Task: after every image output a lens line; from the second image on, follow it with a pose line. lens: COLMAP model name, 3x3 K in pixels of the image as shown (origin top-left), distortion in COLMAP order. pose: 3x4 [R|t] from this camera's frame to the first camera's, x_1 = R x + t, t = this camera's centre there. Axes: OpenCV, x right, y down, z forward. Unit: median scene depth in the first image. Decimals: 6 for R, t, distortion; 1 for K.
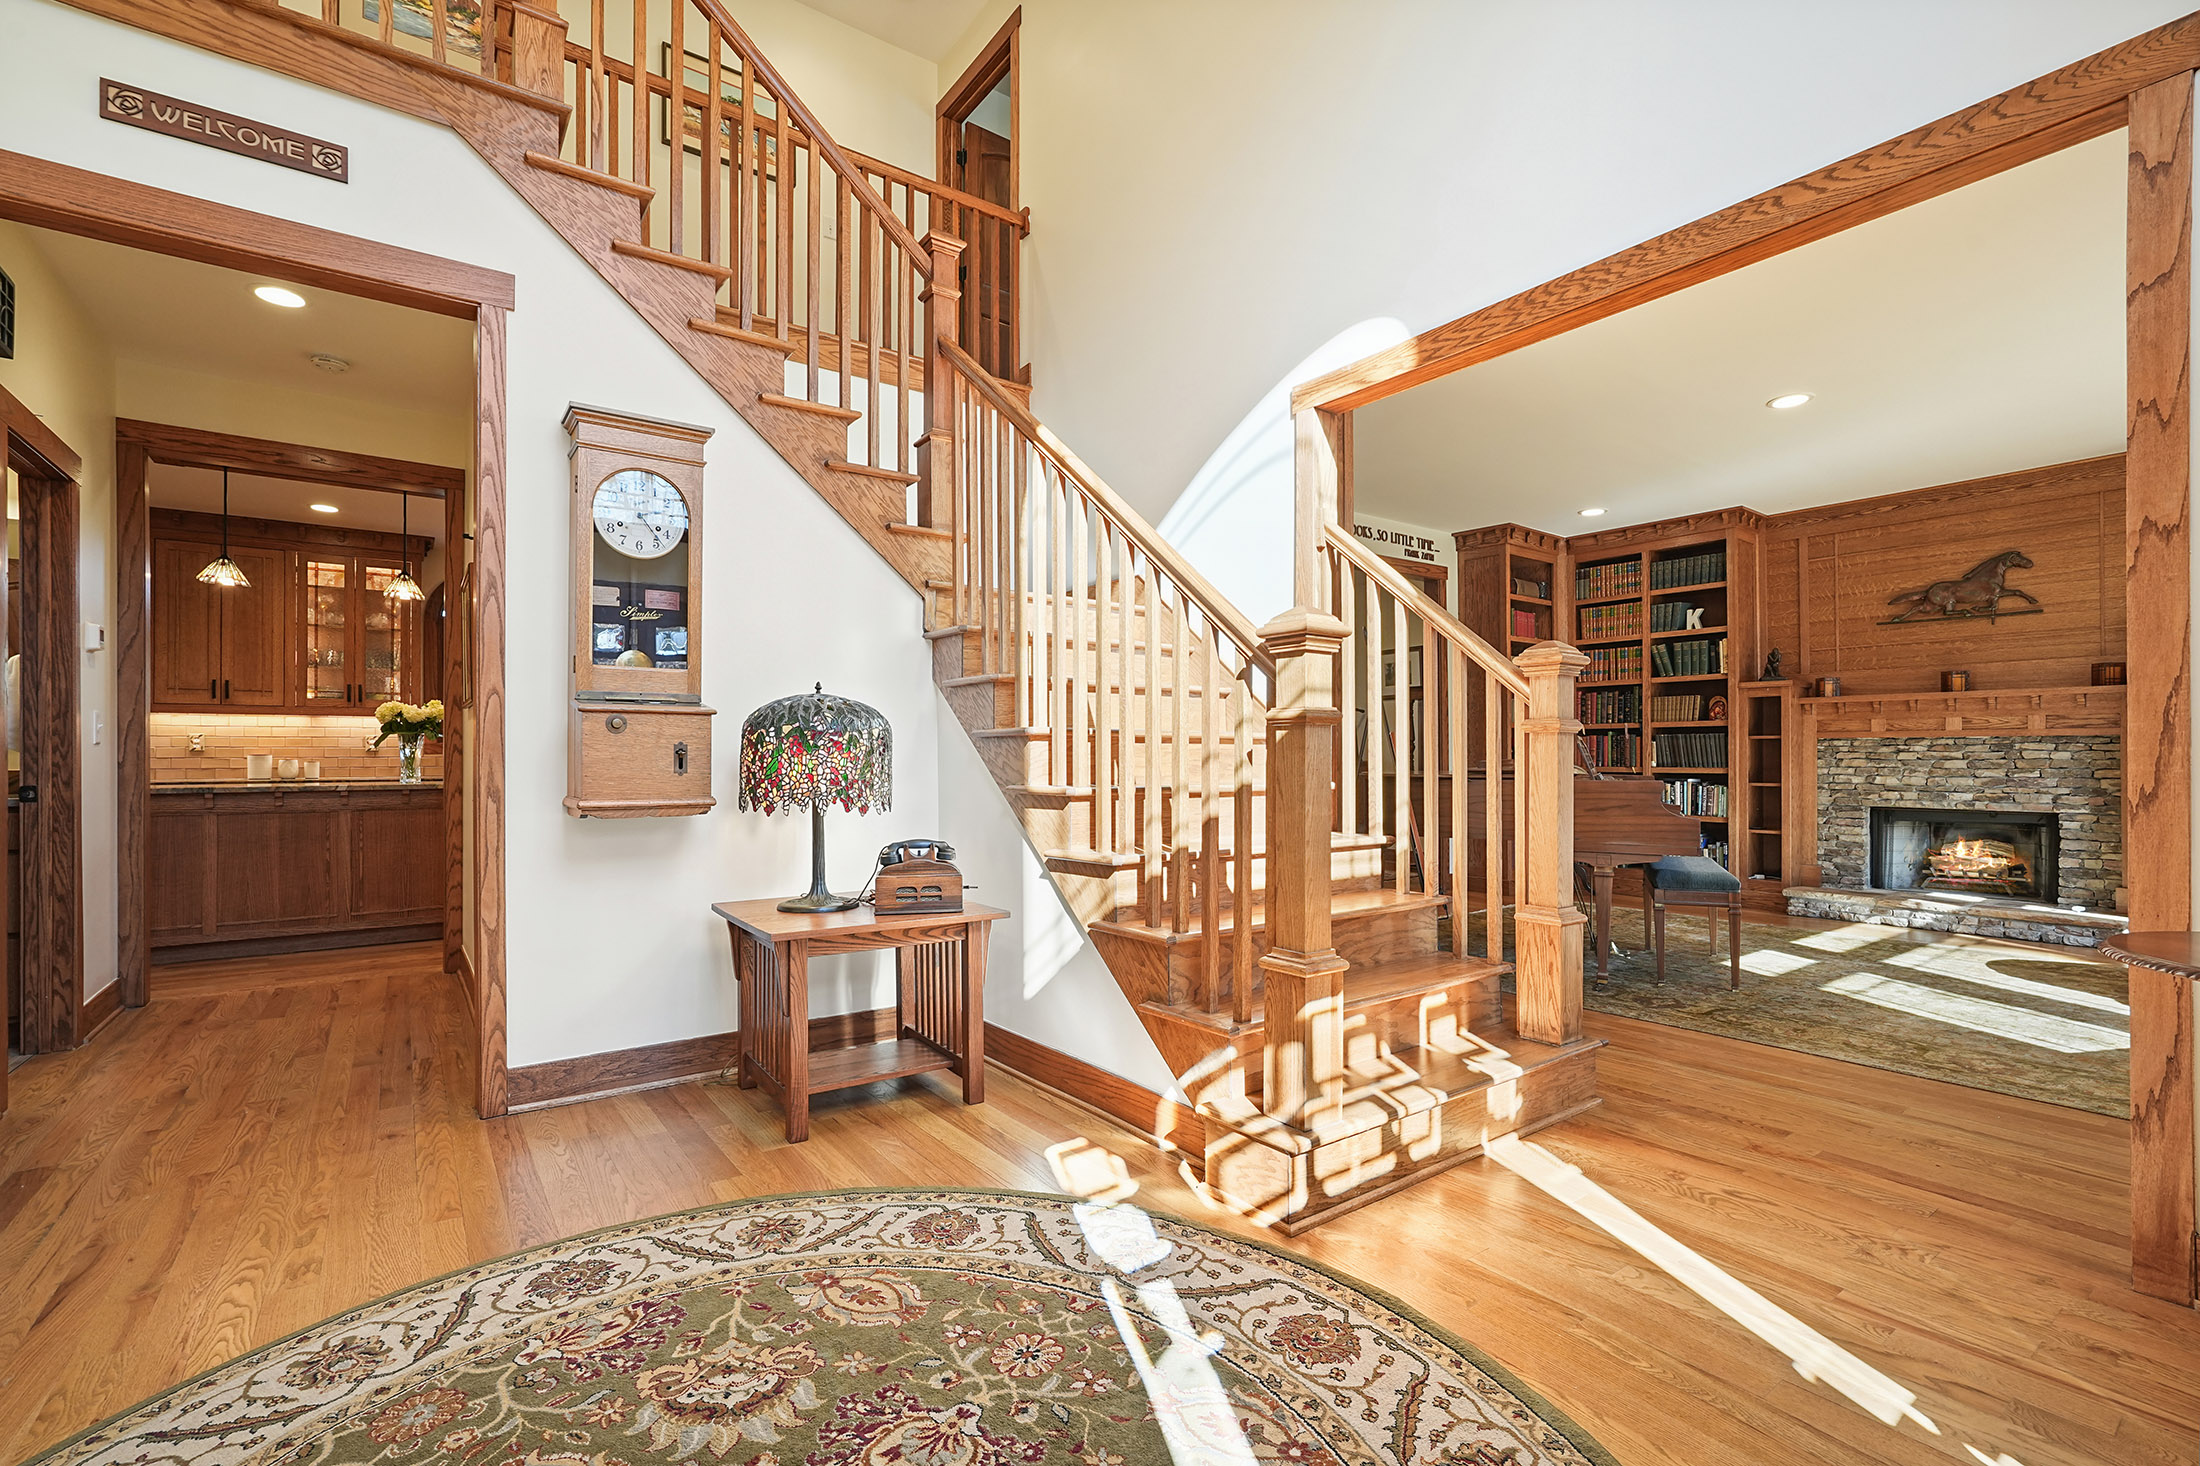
lens RADIAL K [[998.7, 0, 1084.7], [0, 998.7, 744.3], [0, 0, 1]] dist [-0.010480, 0.007203]
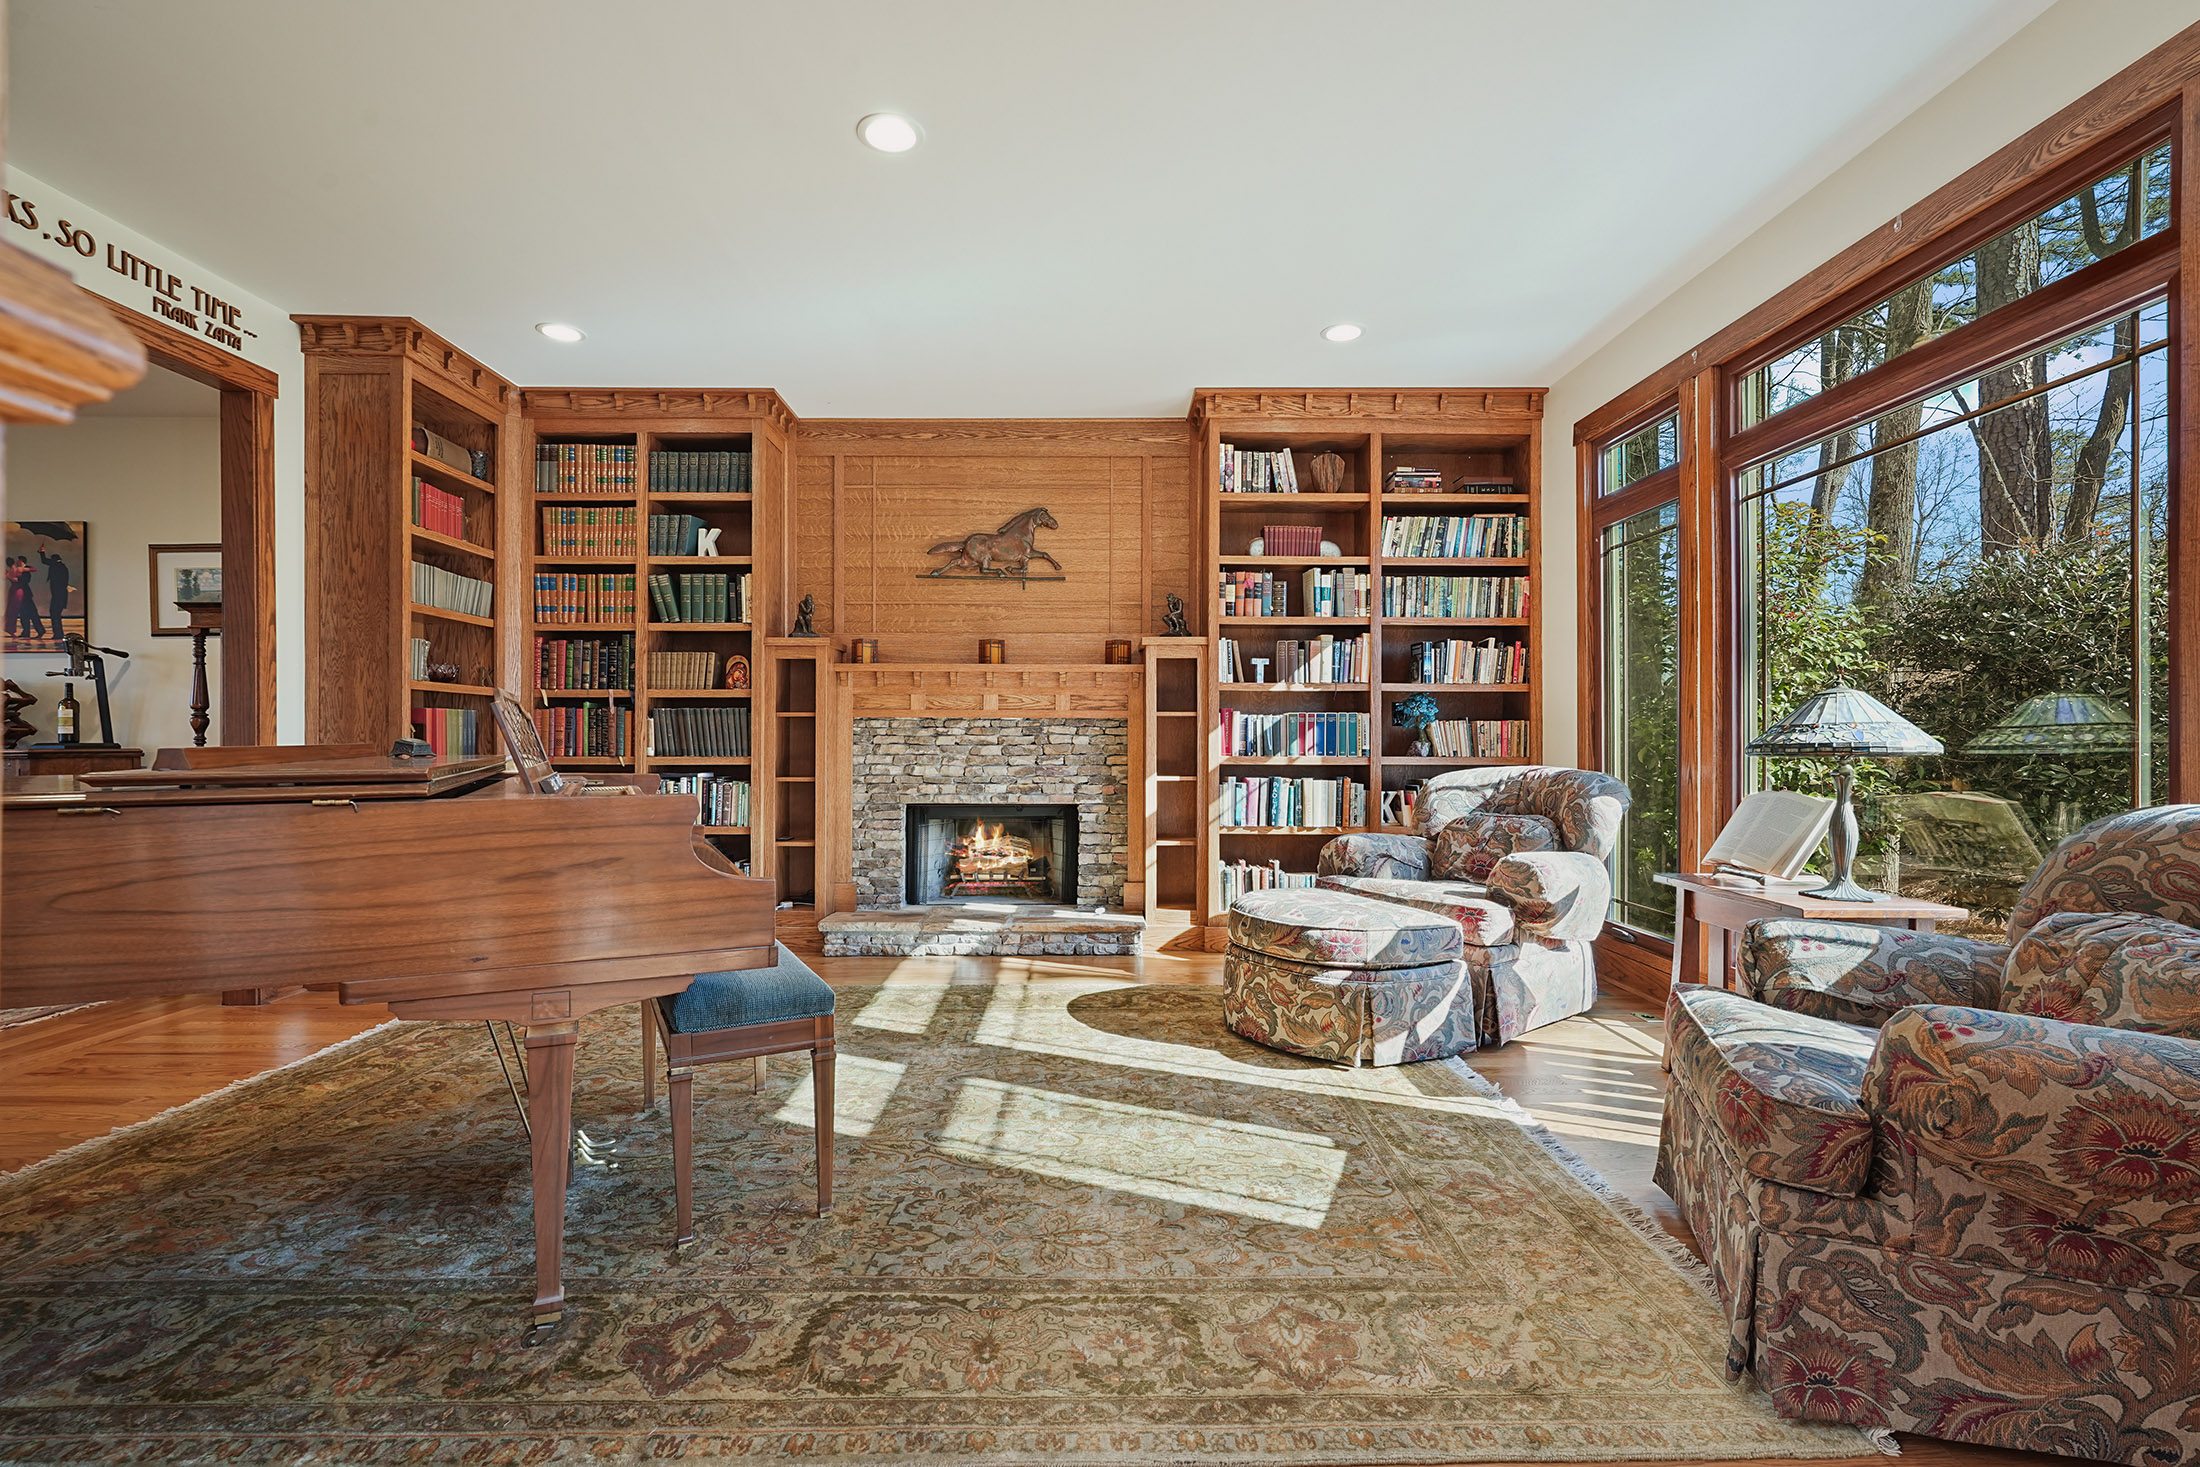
lens RADIAL K [[998.7, 0, 1092.1], [0, 998.7, 737.6], [0, 0, 1]] dist [-0.010480, 0.007203]
pose [[0.582082, 0.005048, 0.813114, 0.222308], [-0.011639, 0.999930, 0.002125, 0.006014], [-0.813047, -0.010701, 0.582100, 0.411417]]
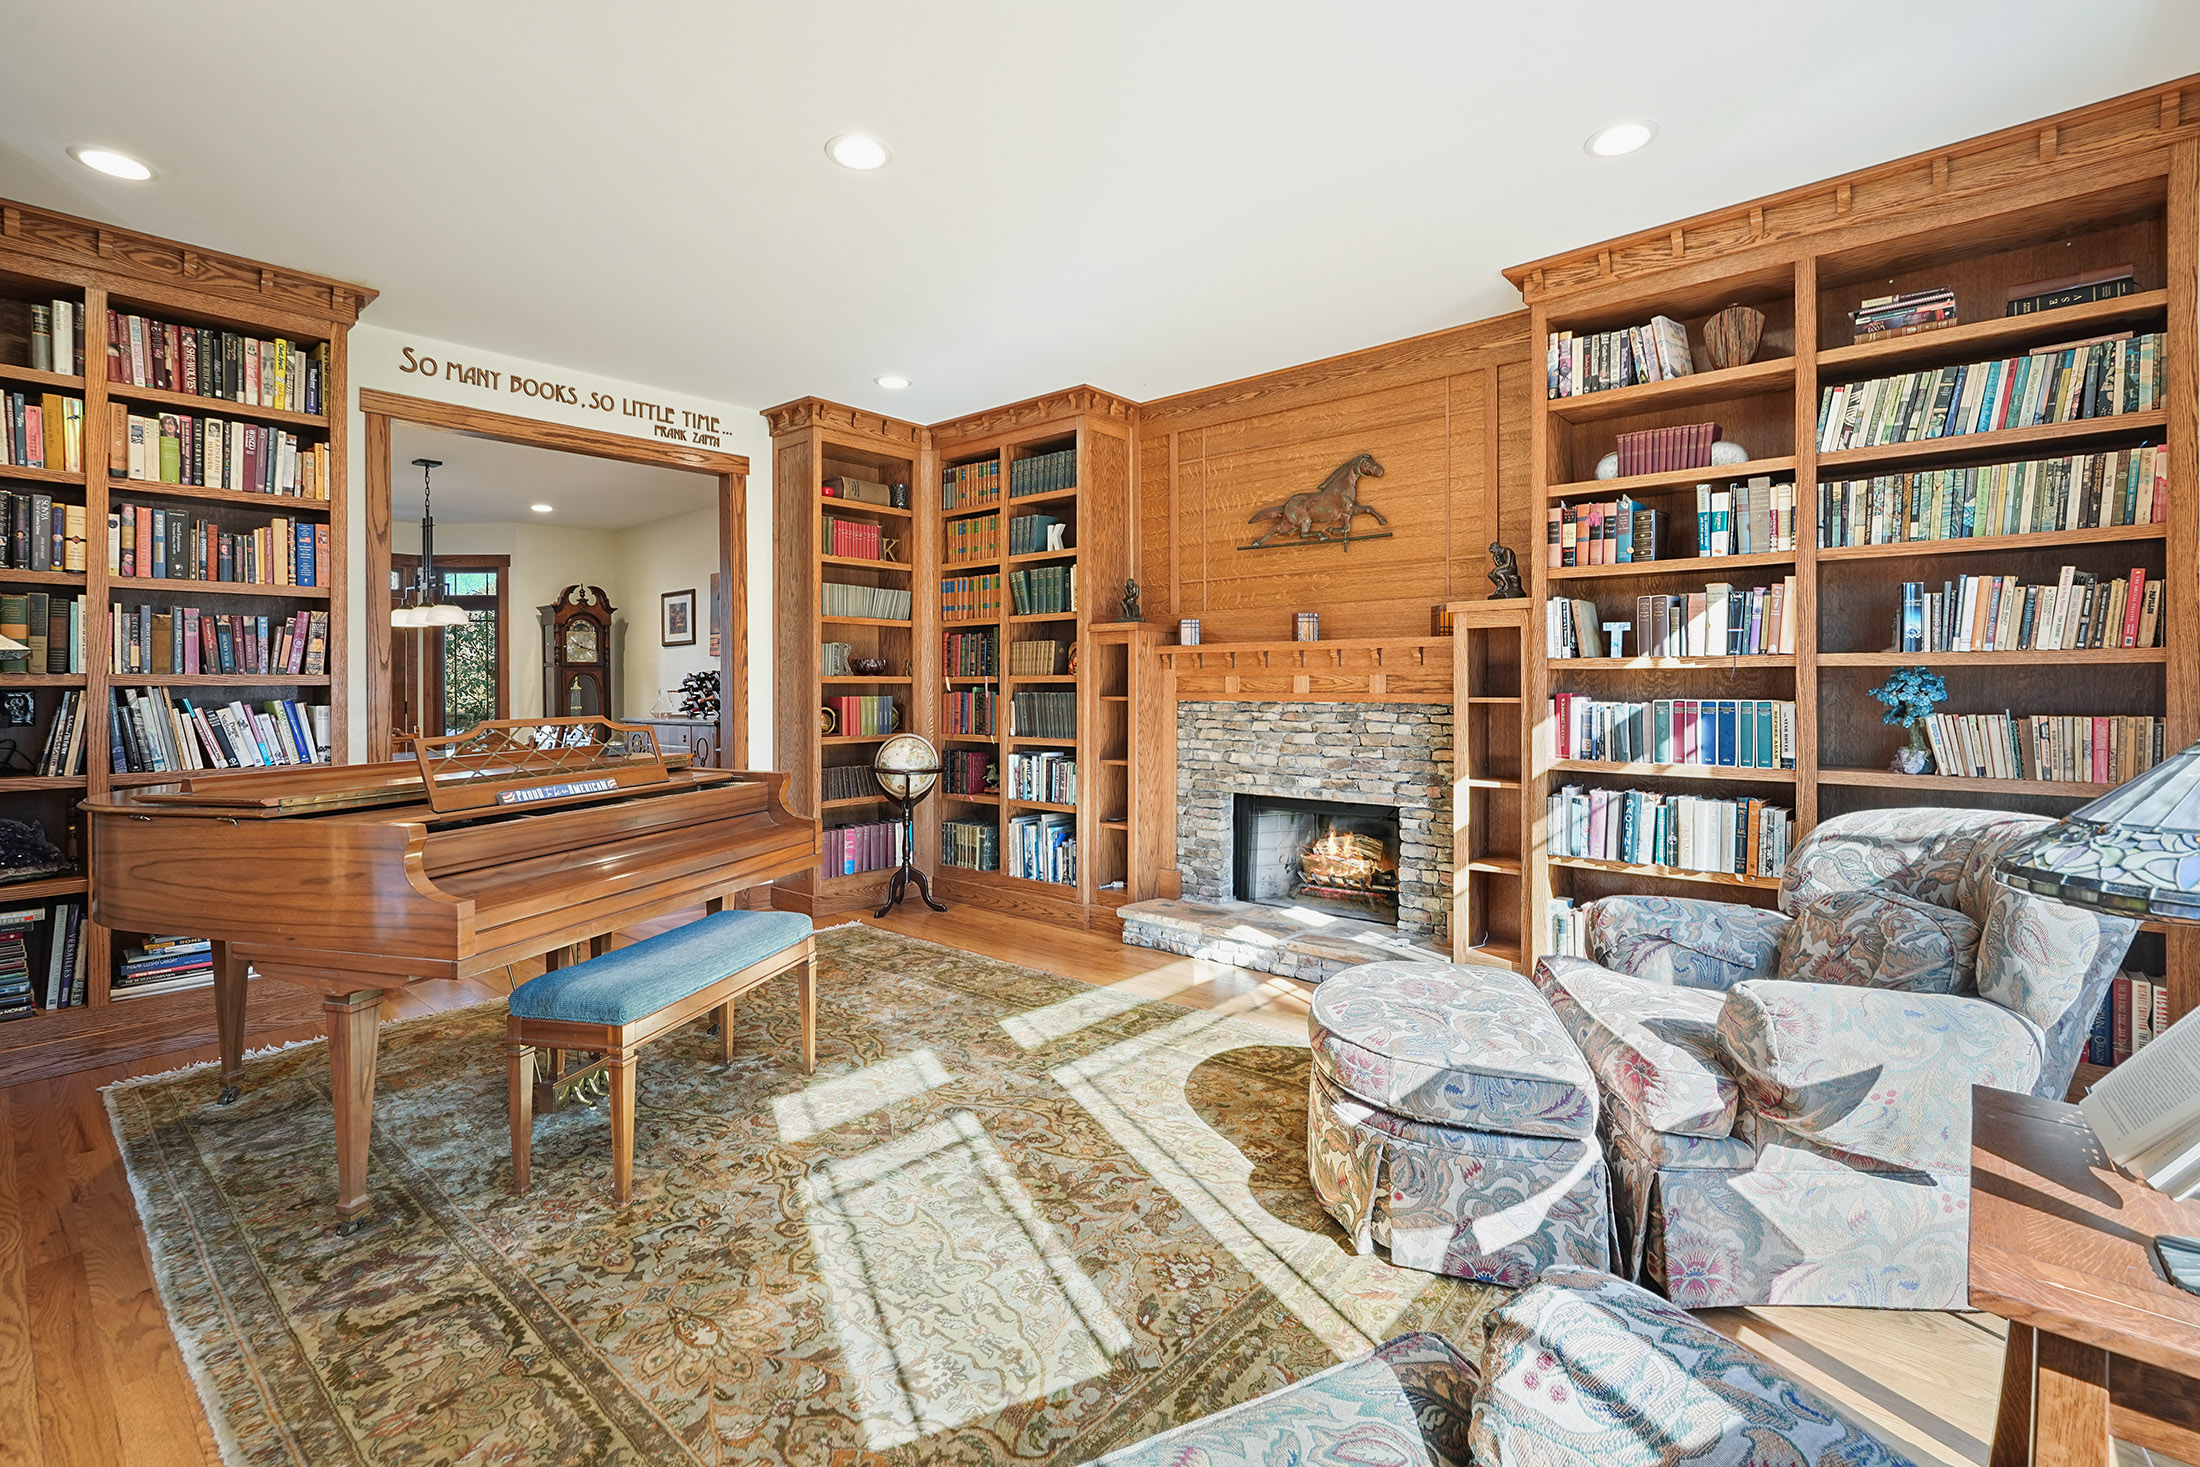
lens RADIAL K [[998.7, 0, 1115.3], [0, 998.7, 676.7], [0, 0, 1]] dist [-0.010480, 0.007203]
pose [[0.974390, 0.000104, 0.224866, 0.534729], [-0.000866, 0.999994, 0.003288, -0.026865], [-0.224865, -0.003399, 0.974384, 0.285550]]
